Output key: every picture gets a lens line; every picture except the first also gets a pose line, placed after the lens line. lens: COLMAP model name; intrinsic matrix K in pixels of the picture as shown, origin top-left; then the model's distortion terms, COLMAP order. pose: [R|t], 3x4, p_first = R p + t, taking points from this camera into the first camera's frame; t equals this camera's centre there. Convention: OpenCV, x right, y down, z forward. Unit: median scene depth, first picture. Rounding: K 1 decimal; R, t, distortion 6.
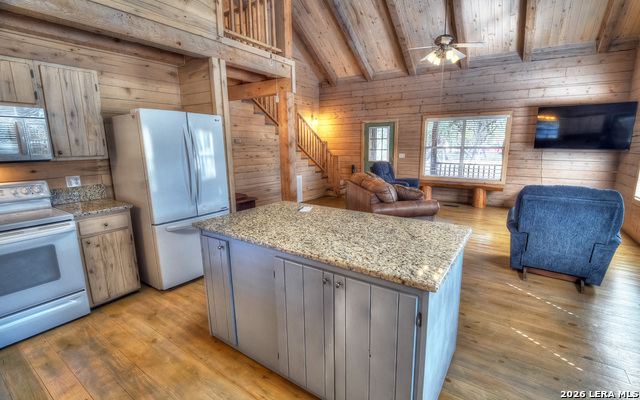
lens RADIAL K [[284.5, 0, 339.1], [0, 284.5, 200.5], [0, 0, 1]] dist [-0.015004, -0.000739]
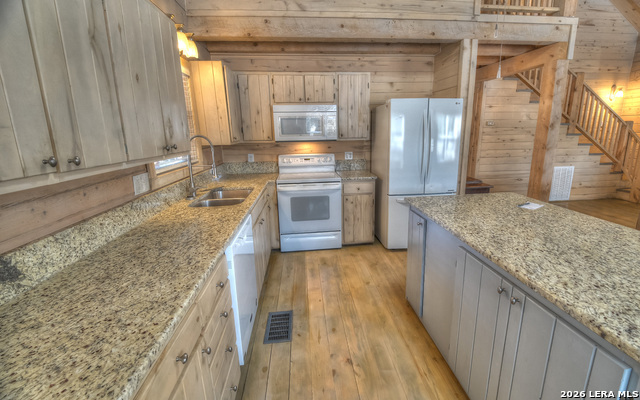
lens RADIAL K [[280.0, 0, 334.9], [0, 280.0, 196.3], [0, 0, 1]] dist [0.000811, -0.010110]
pose [[0.630641, 0.168968, -0.757457, 0.070092], [-0.133232, 0.985092, 0.108822, -0.005413], [0.764553, 0.032290, 0.643752, 0.023447]]
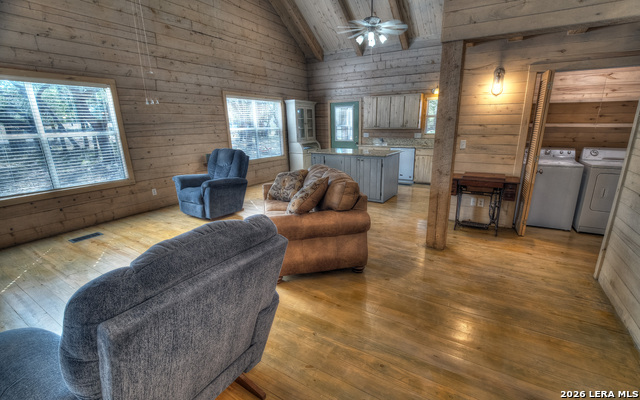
lens RADIAL K [[284.5, 0, 335.8], [0, 284.5, 202.9], [0, 0, 1]] dist [0.011863, -0.014662]
pose [[-0.998945, 0.027814, -0.036553, 0.117155], [0.008412, 0.893128, 0.449724, -0.320939], [0.045155, 0.448942, -0.892419, 1.614409]]
